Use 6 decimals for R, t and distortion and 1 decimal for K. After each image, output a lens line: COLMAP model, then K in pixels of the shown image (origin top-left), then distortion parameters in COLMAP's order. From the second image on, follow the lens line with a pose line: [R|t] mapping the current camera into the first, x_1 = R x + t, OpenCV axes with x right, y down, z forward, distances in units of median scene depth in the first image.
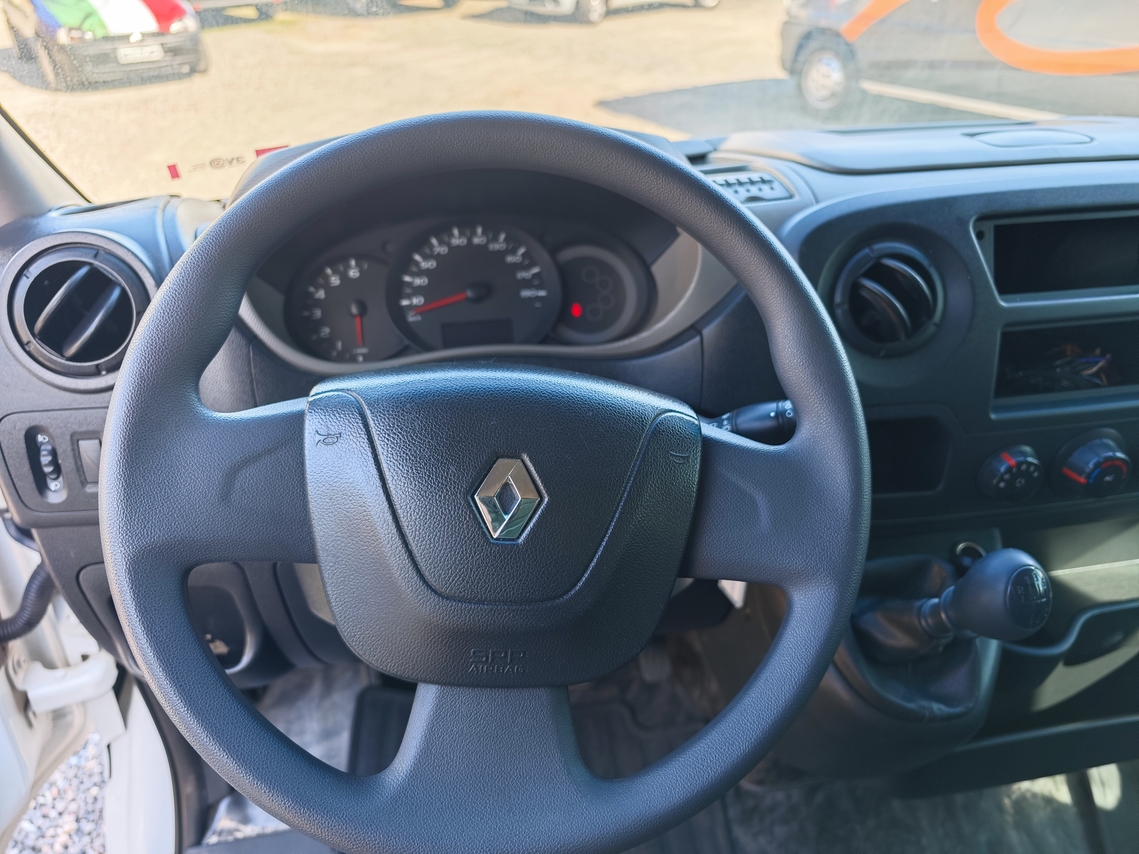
lens RADIAL K [[778.7, 0, 563.3], [0, 778.7, 428.0], [0, 0, 1]] dist [-0.016204, -0.000661]
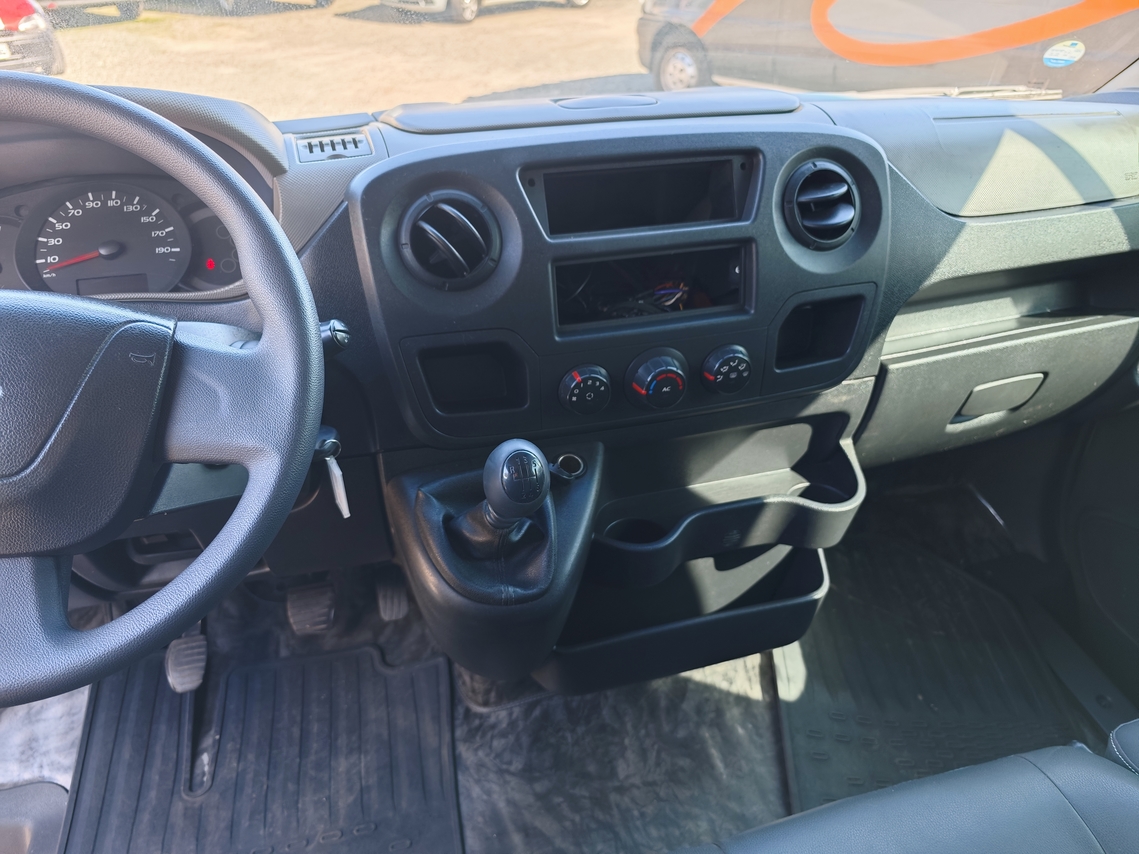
lens RADIAL K [[777.3, 0, 569.5], [0, 777.3, 427.0], [0, 0, 1]] dist [-0.014809, -0.003327]
pose [[0.993838, -0.050195, 0.098823, 0.294667], [0.050292, 0.998733, 0.001512, 0.075460], [-0.098774, 0.003467, 0.995104, -0.104800]]
